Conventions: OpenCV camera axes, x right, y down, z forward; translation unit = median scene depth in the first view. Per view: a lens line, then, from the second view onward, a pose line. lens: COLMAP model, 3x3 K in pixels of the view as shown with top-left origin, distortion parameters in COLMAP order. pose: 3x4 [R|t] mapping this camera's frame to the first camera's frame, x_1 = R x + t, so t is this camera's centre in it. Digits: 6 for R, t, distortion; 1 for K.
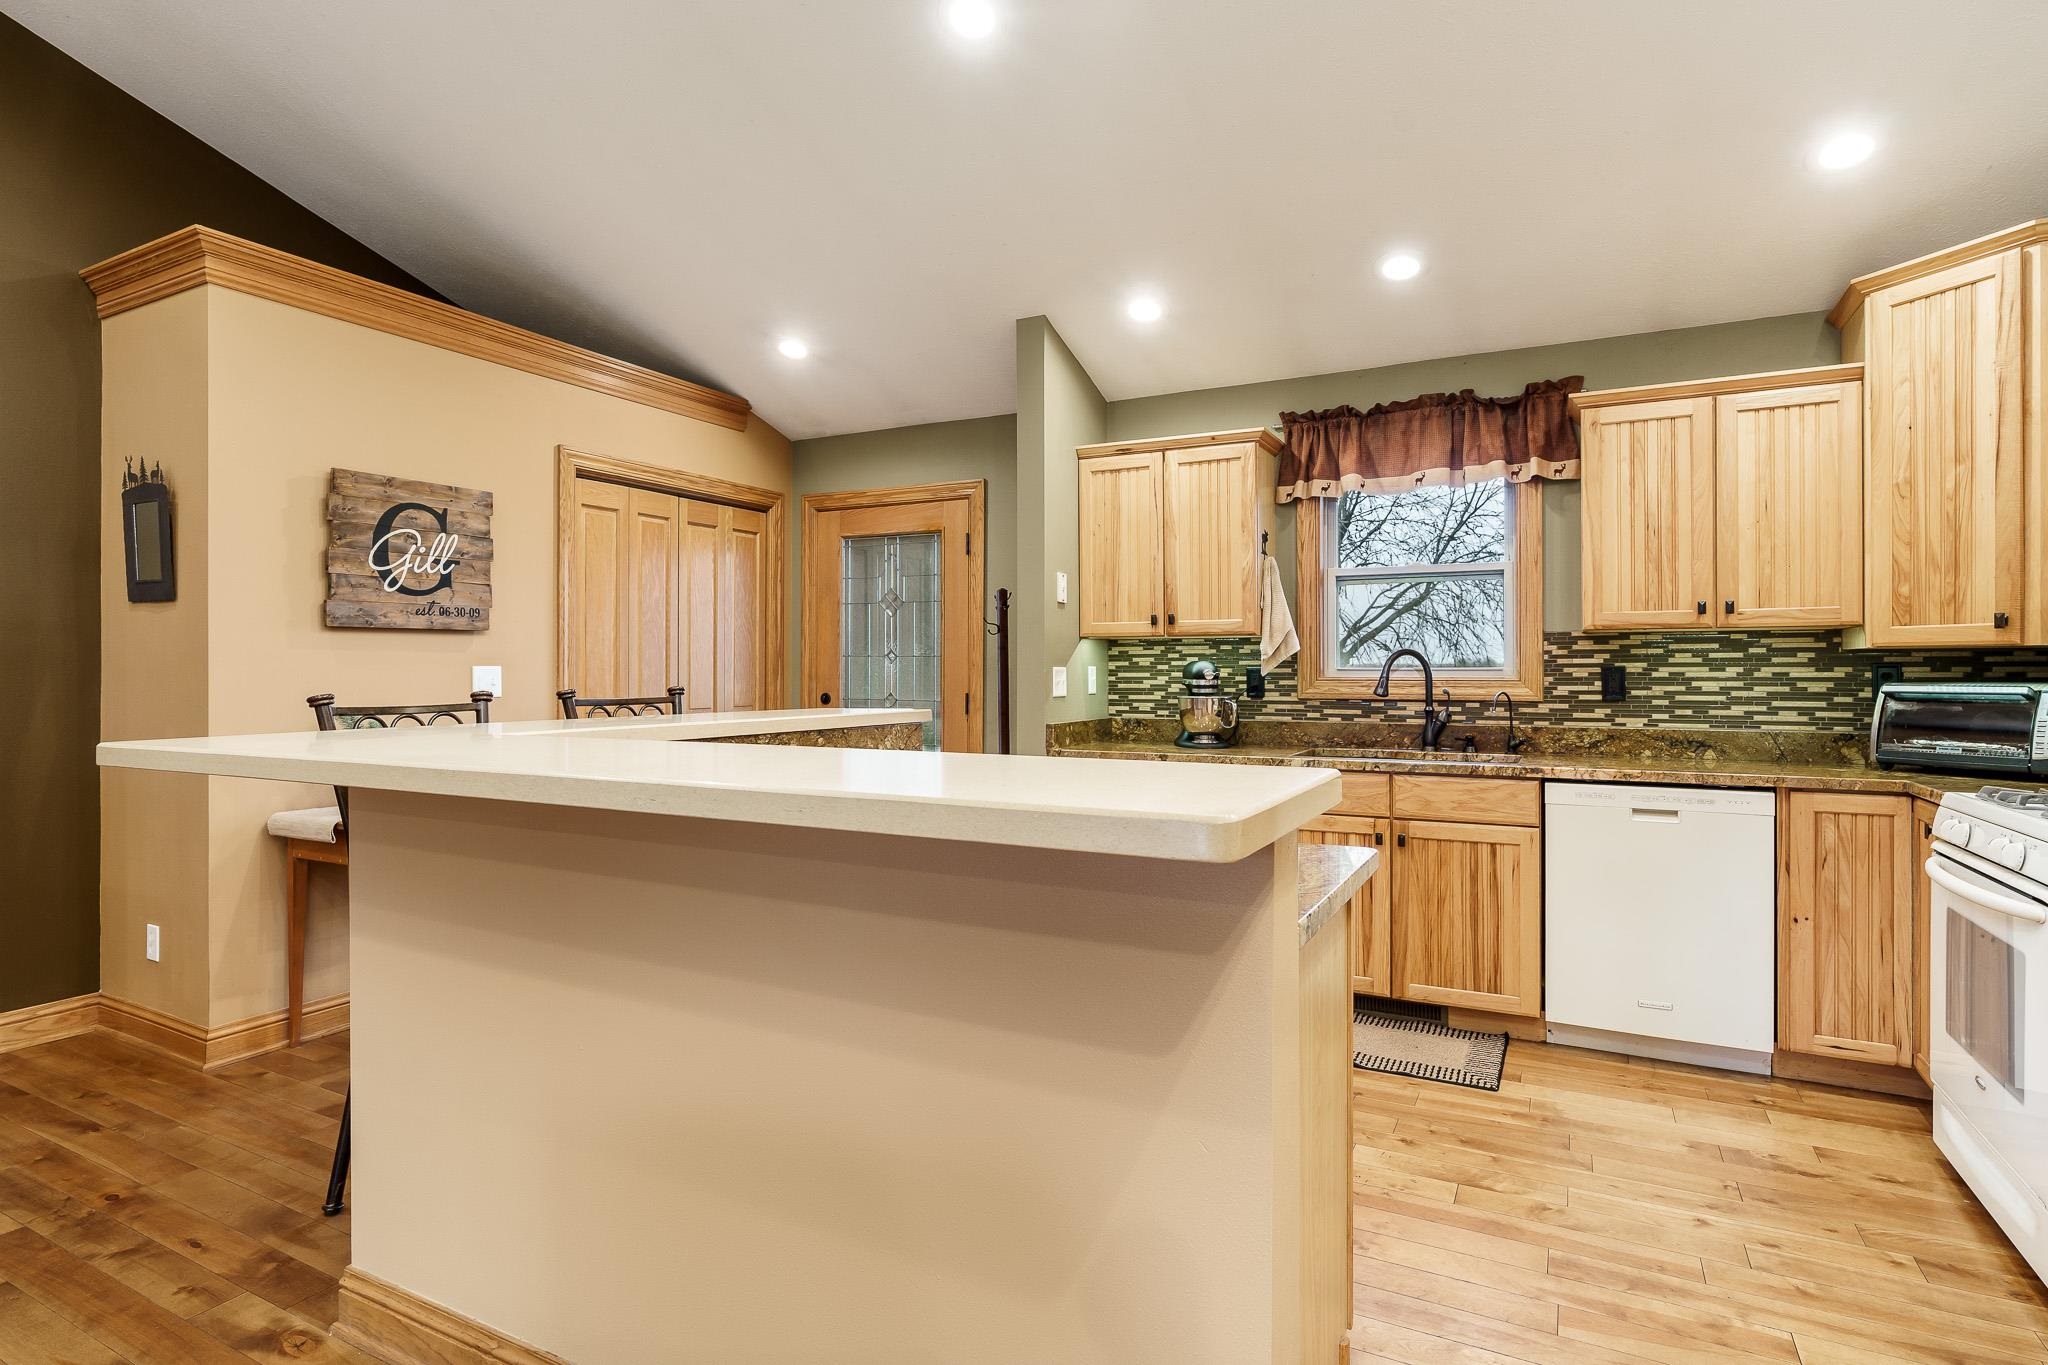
lens RADIAL K [[1062.6, 0, 1008.3], [0, 1062.6, 664.9], [0, 0, 1]] dist [-0.007030, 0.003644]
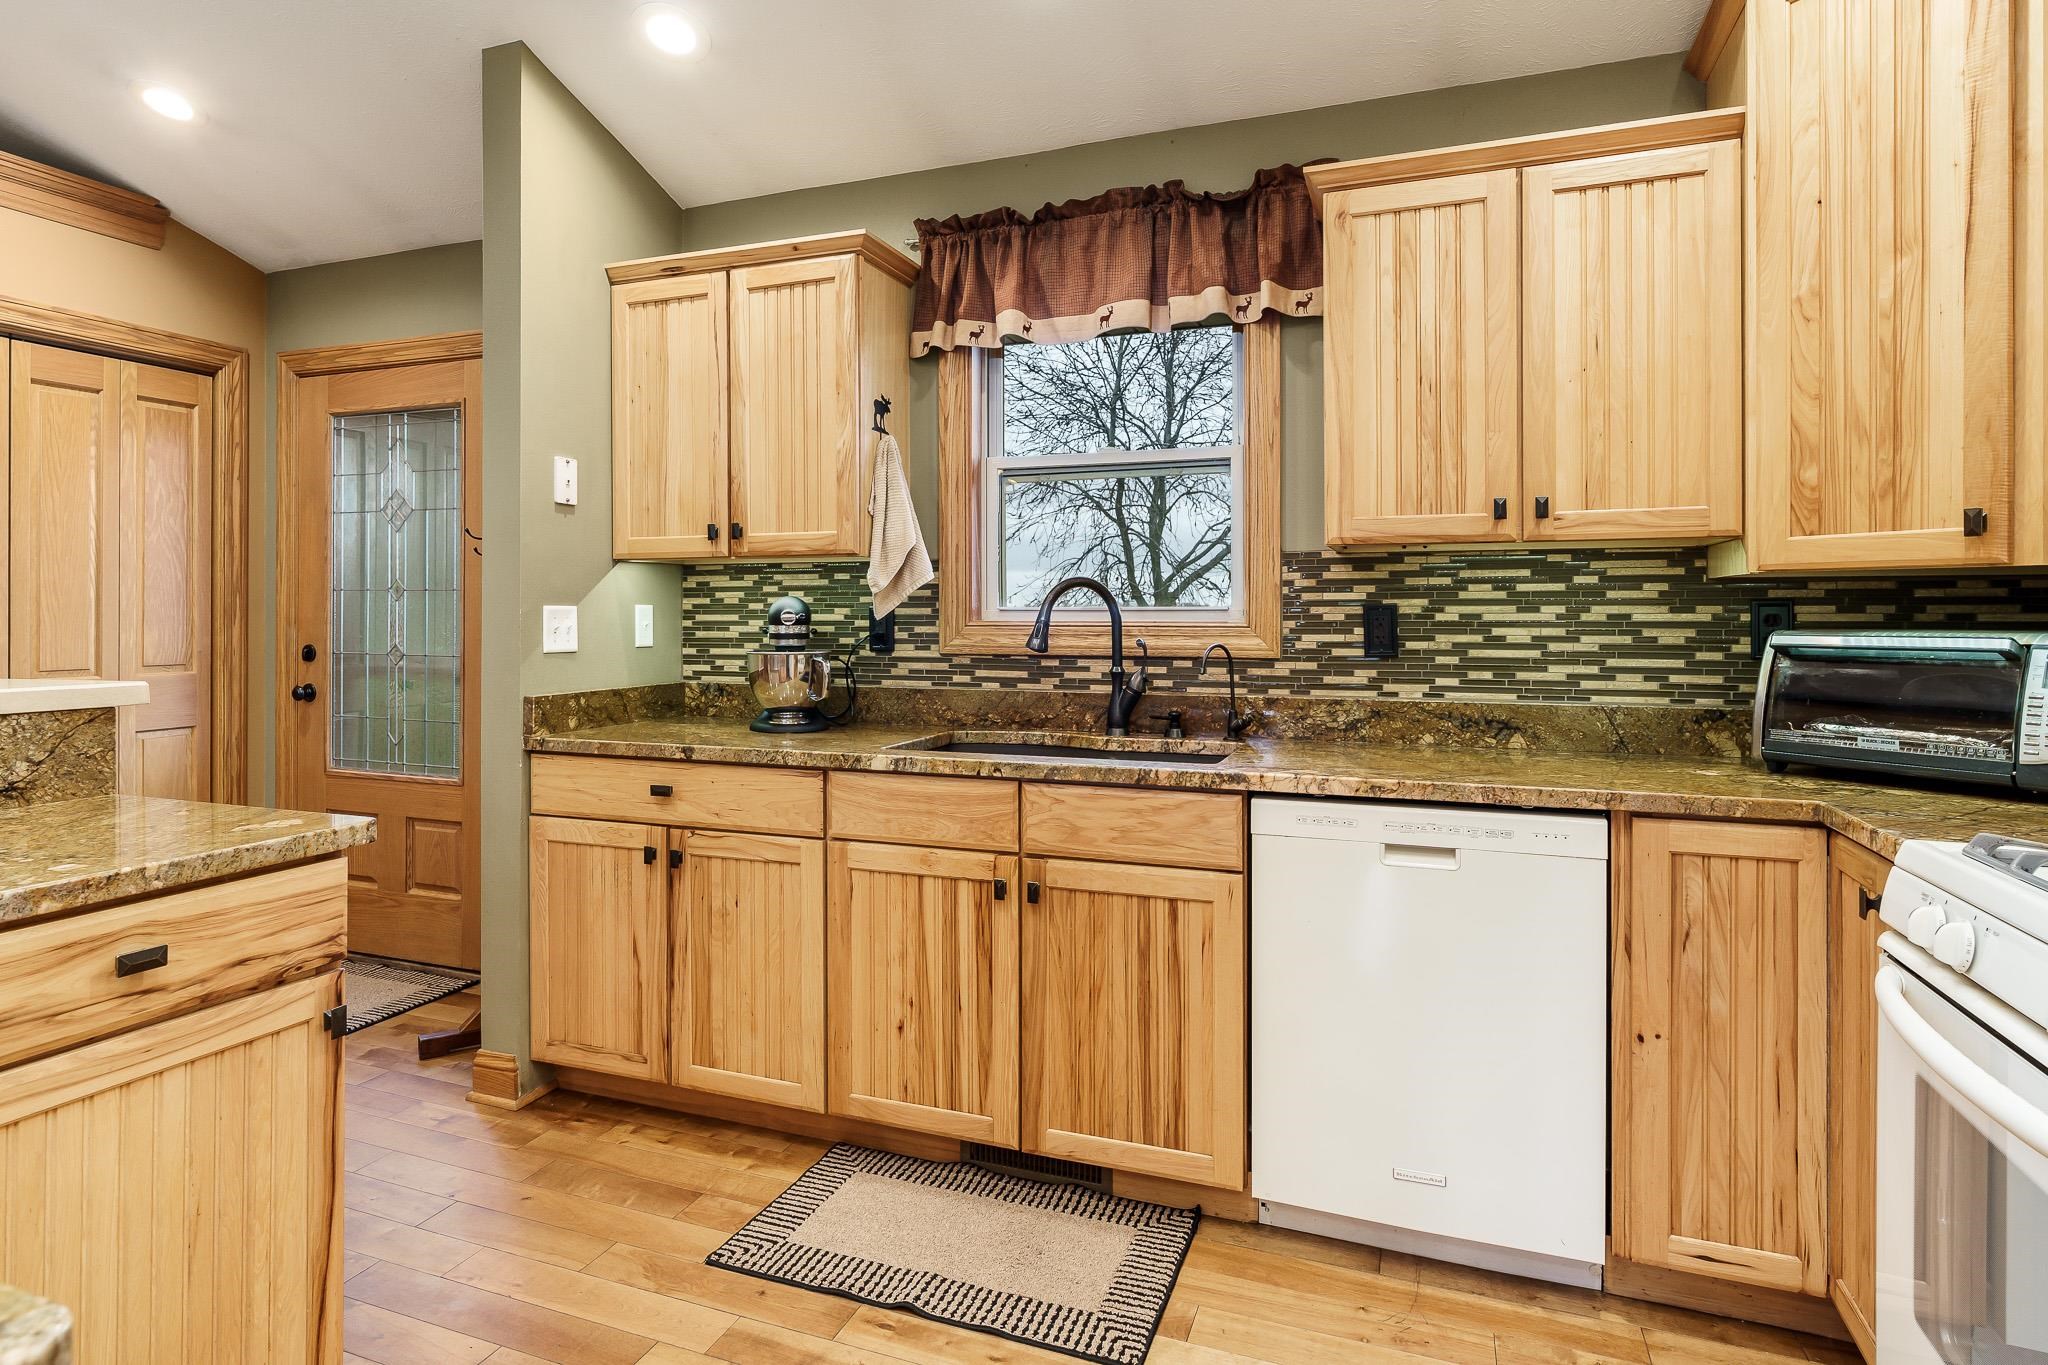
lens RADIAL K [[1122.3, 0, 991.3], [0, 1122.3, 606.1], [0, 0, 1]] dist [-0.010427, 0.004341]
pose [[0.993484, 0.000895, 0.113968, 0.251602], [-0.000837, 0.999999, -0.000560, 0.002828], [-0.113968, 0.000461, 0.993484, 0.339979]]
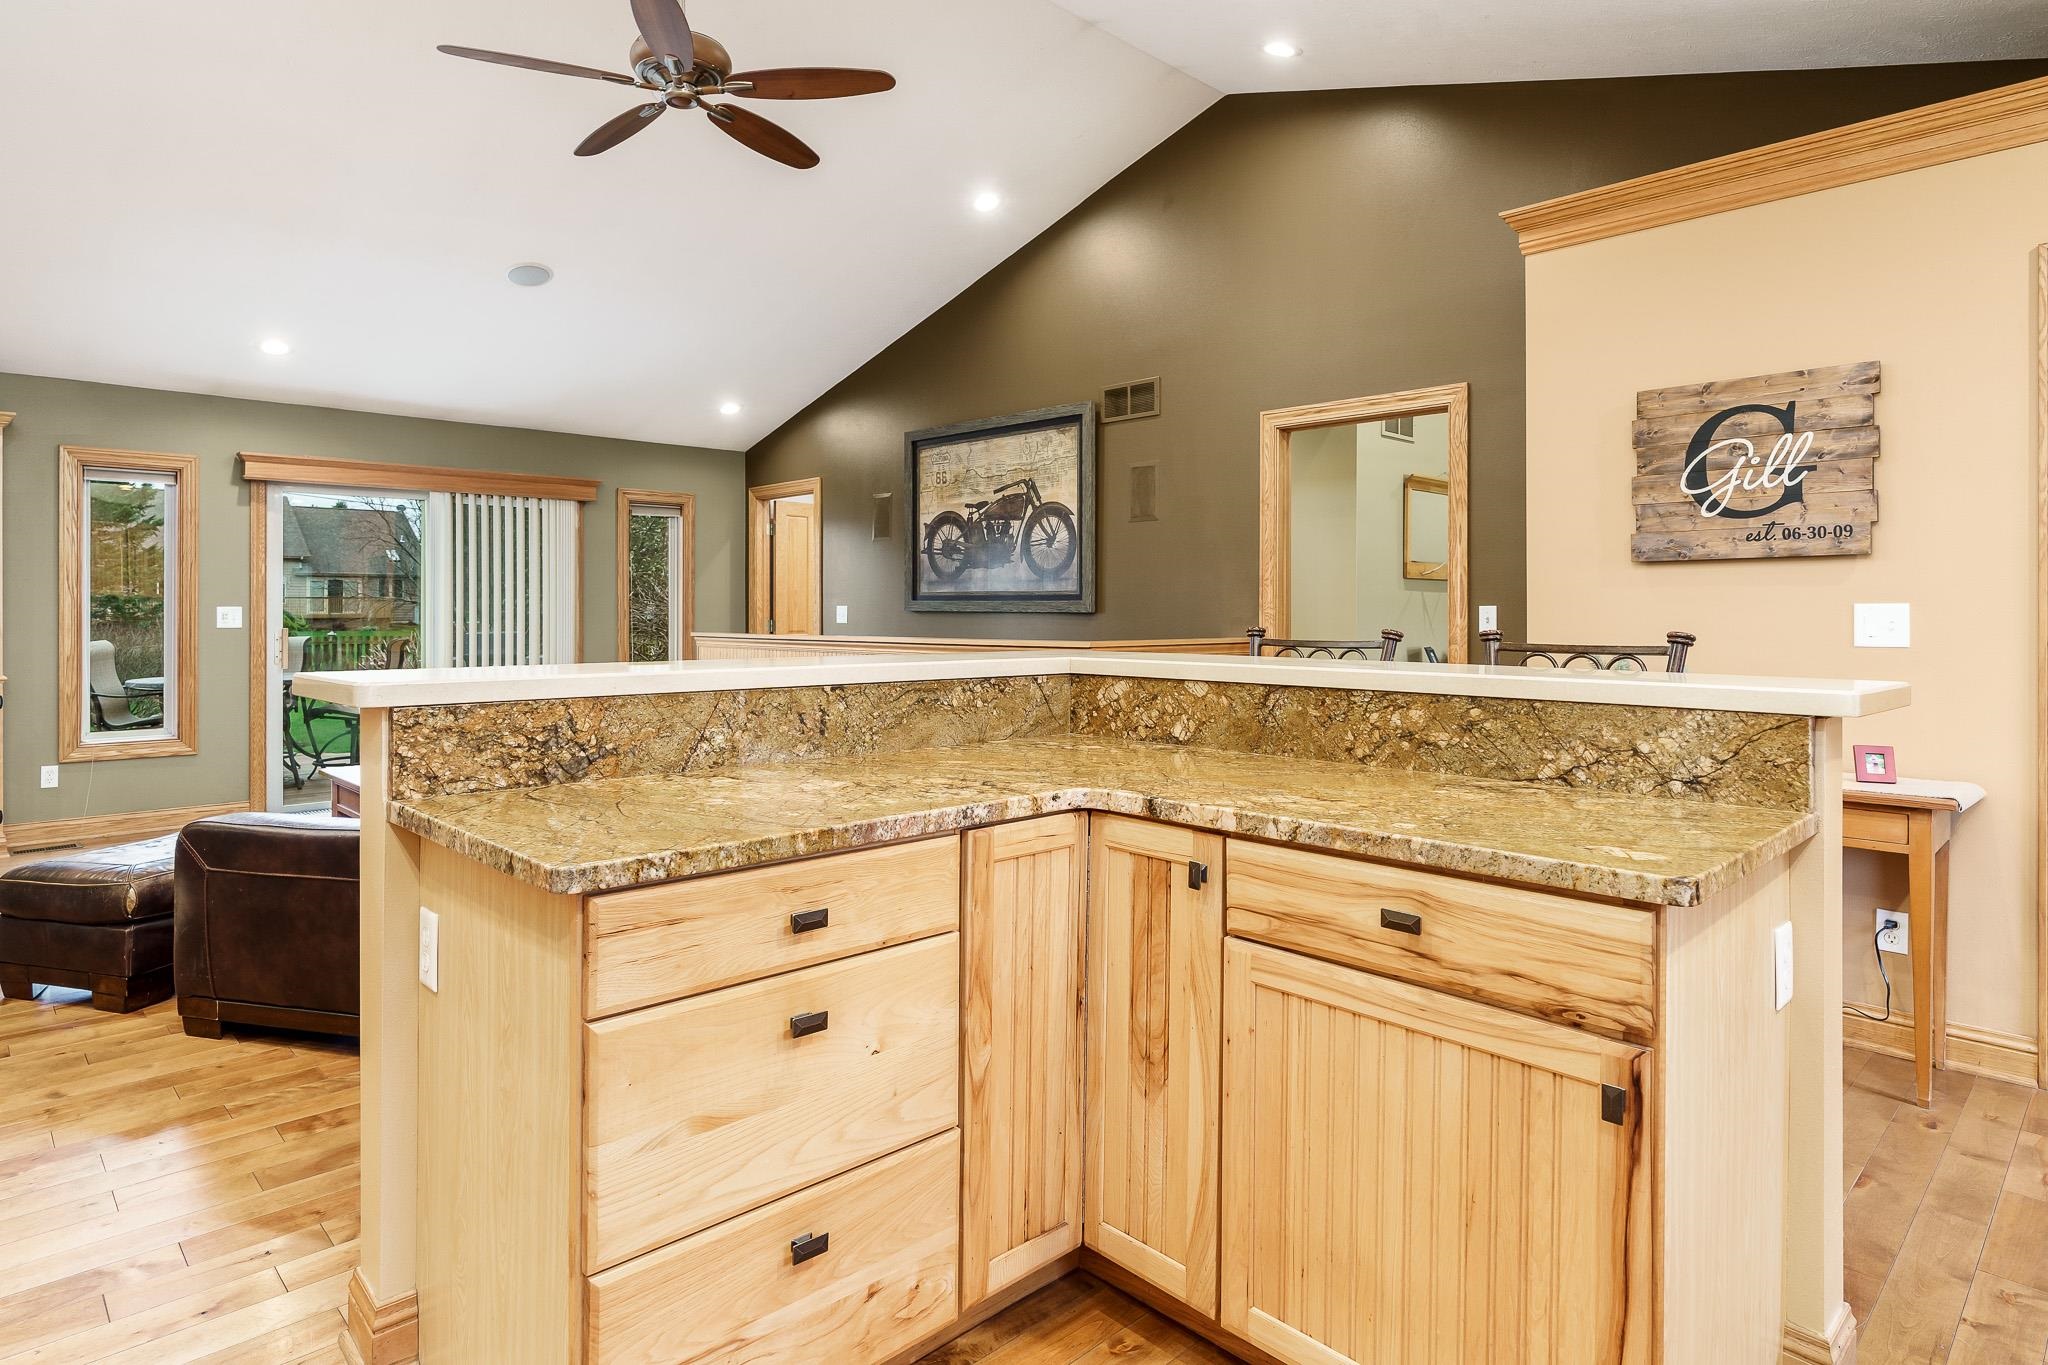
lens RADIAL K [[1122.3, 0, 981.6], [0, 1122.3, 618.3], [0, 0, 1]] dist [-0.010427, 0.004341]
pose [[-0.318642, 0.007409, -0.947846, 0.436632], [0.002652, 0.999973, 0.006925, 0.004983], [0.947871, -0.000307, -0.318653, 0.690298]]
